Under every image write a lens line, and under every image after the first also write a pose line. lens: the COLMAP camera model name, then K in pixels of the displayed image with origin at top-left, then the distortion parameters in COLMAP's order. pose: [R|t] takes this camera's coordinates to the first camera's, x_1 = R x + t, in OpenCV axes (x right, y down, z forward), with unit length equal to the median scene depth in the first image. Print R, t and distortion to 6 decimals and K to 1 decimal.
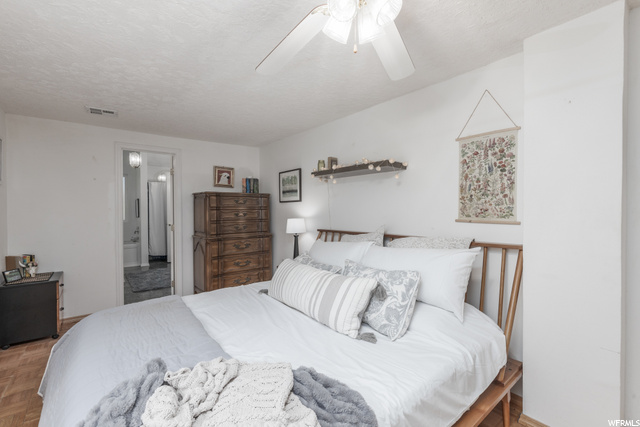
lens RADIAL K [[288.8, 0, 319.9], [0, 288.8, 209.9], [0, 0, 1]] dist [0.003415, -0.000236]
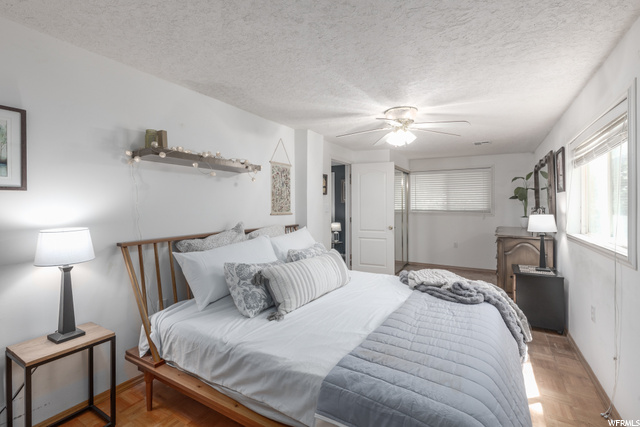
lens RADIAL K [[288.8, 0, 319.0], [0, 288.8, 209.9], [0, 0, 1]] dist [0.003415, -0.000236]
pose [[-0.351138, -0.000495, 0.936324, -1.093036], [0.017607, 0.999820, 0.007132, 0.006896], [-0.936158, 0.018990, -0.351066, 1.350155]]
